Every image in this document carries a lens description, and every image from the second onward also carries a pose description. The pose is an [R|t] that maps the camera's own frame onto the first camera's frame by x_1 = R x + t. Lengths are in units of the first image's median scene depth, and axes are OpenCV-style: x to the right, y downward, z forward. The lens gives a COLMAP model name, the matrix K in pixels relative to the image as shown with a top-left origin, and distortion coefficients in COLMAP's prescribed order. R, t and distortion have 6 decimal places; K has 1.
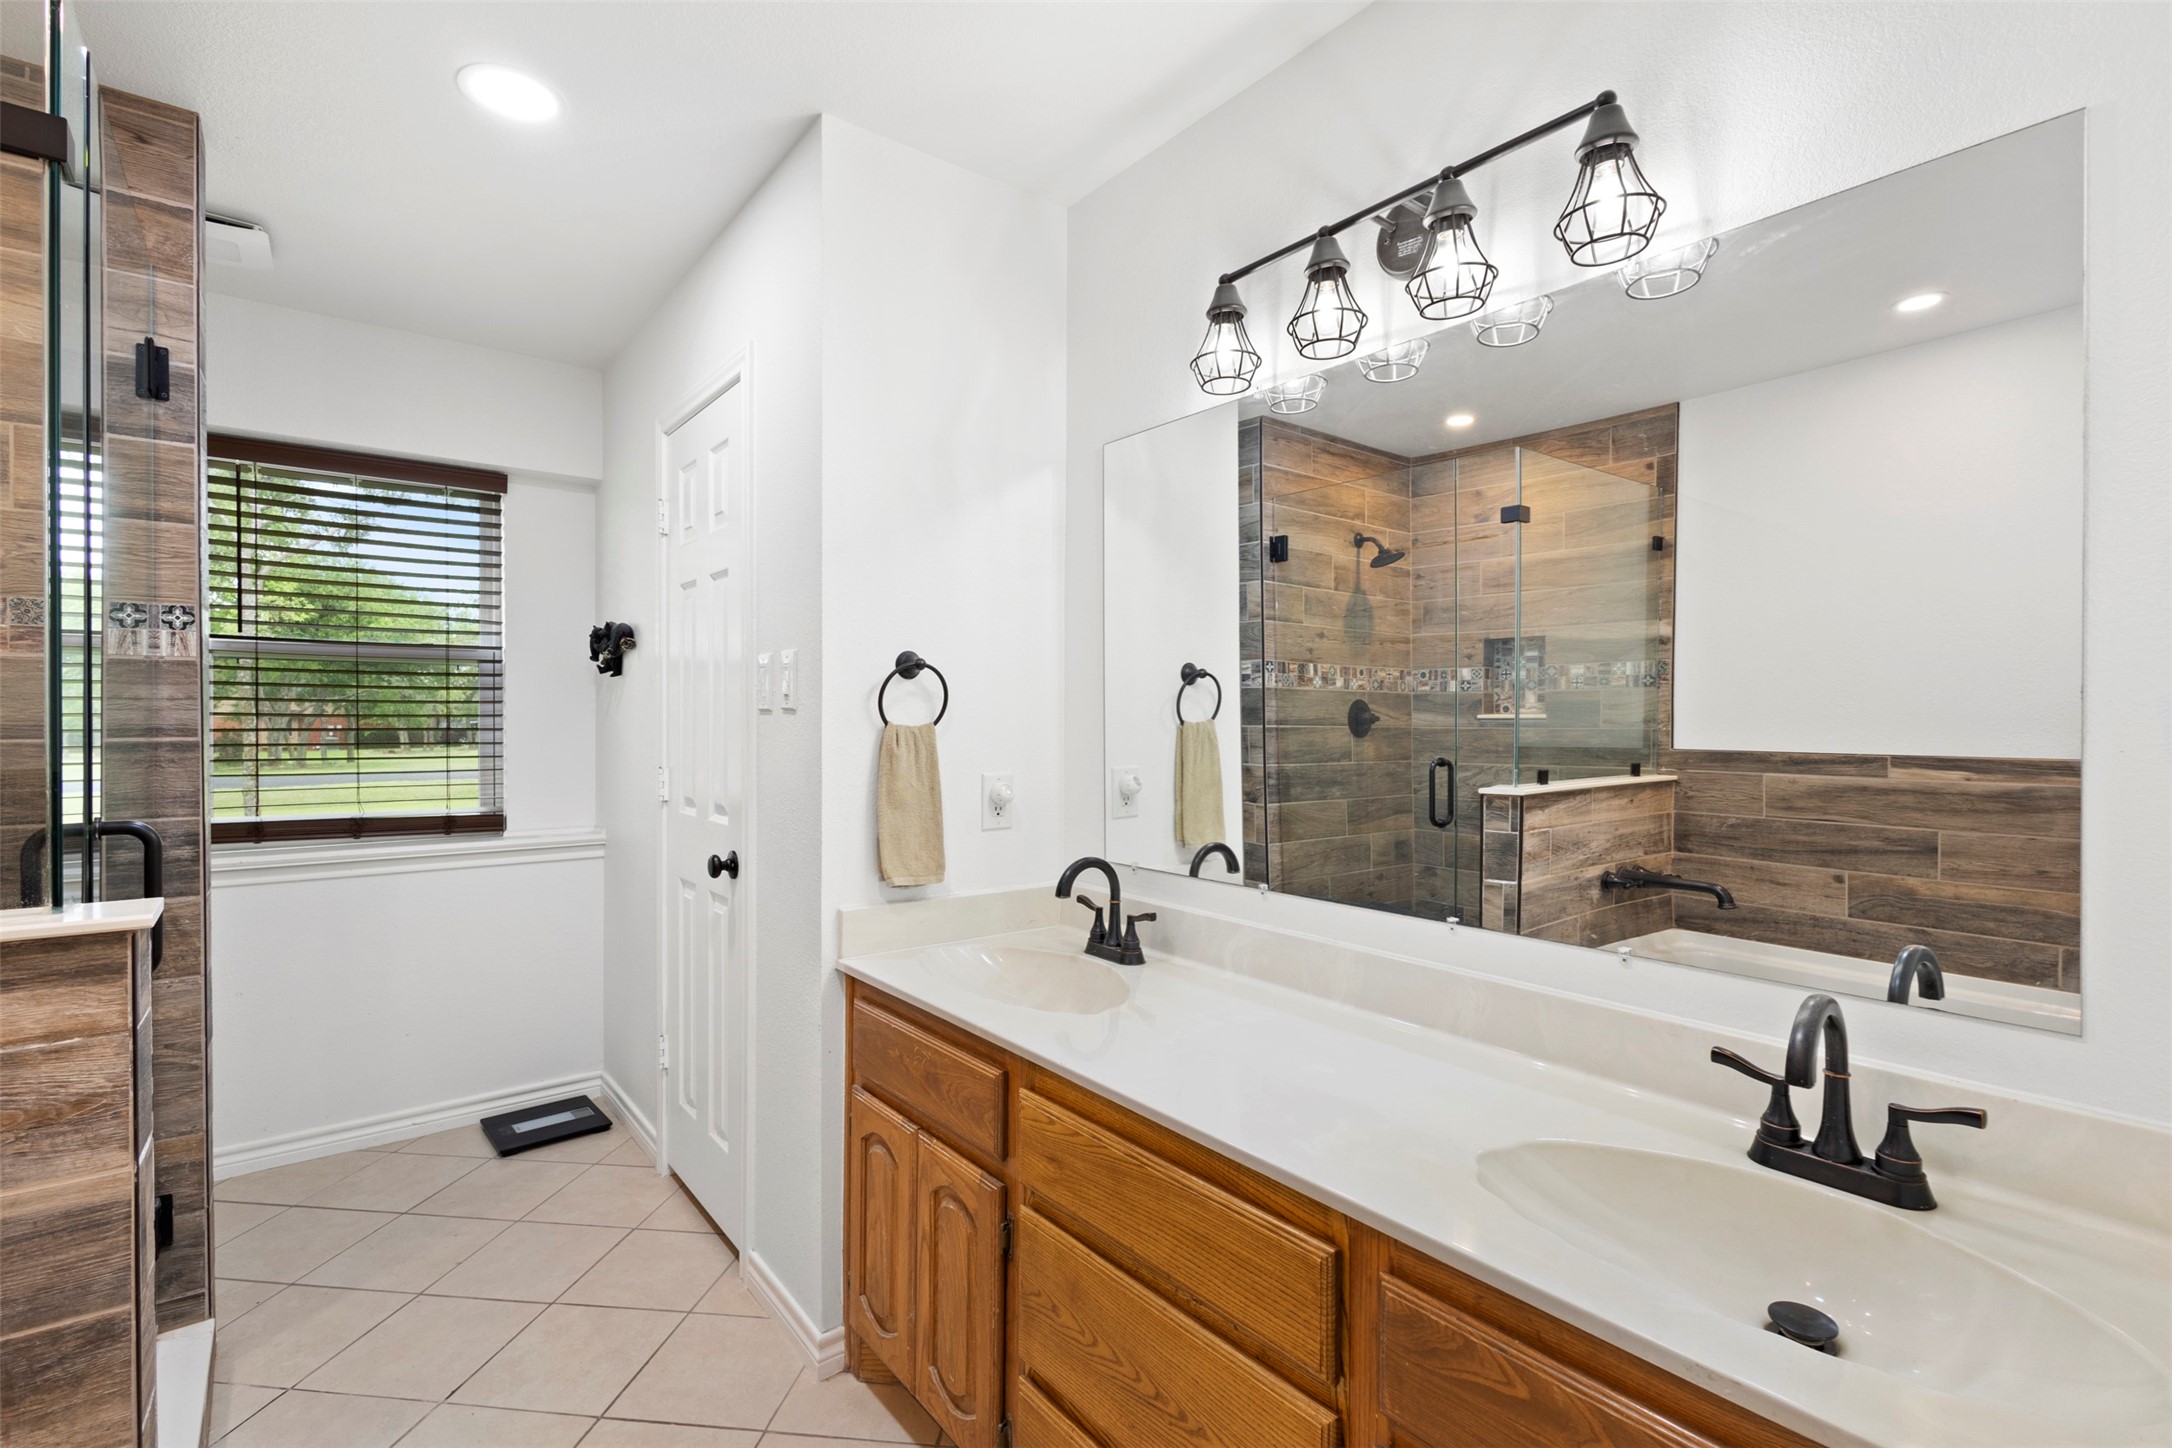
lens RADIAL K [[991.1, 0, 1084.2], [0, 991.1, 721.5], [0, 0, 1]] dist [0.007748, -0.001592]
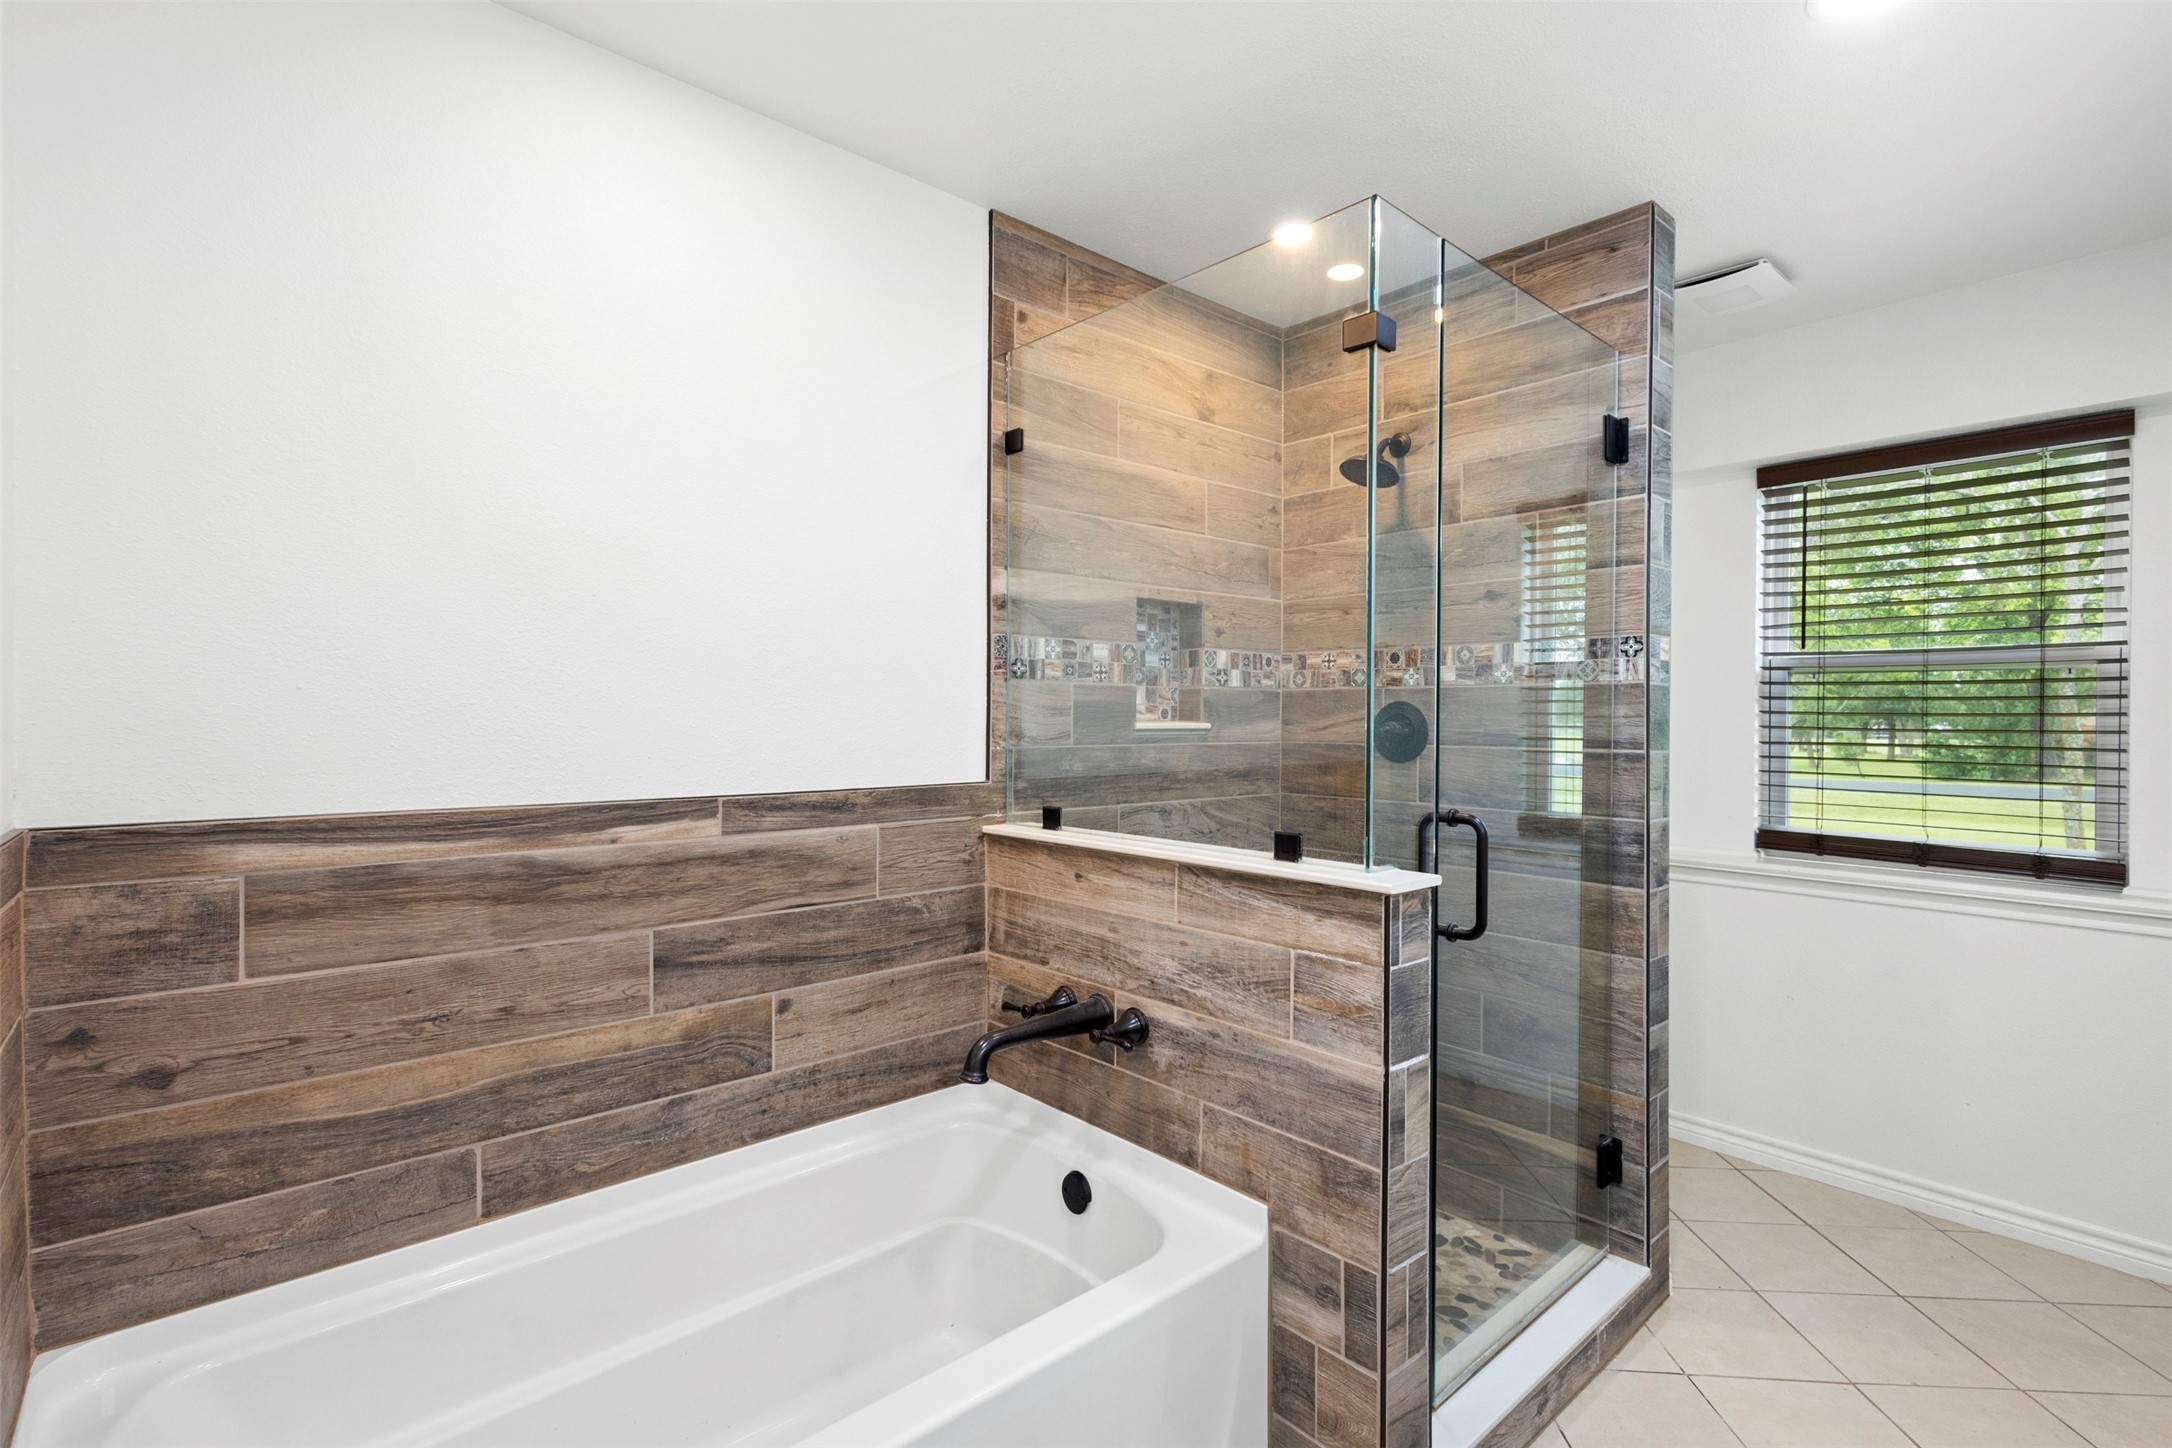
lens RADIAL K [[991.1, 0, 1083.9], [0, 991.1, 722.2], [0, 0, 1]] dist [0.007748, -0.001592]
pose [[0.057523, 0.001808, -0.998343, 0.208186], [-0.009656, 0.999953, 0.001254, -0.011423], [0.998297, 0.009568, 0.057538, 0.296438]]
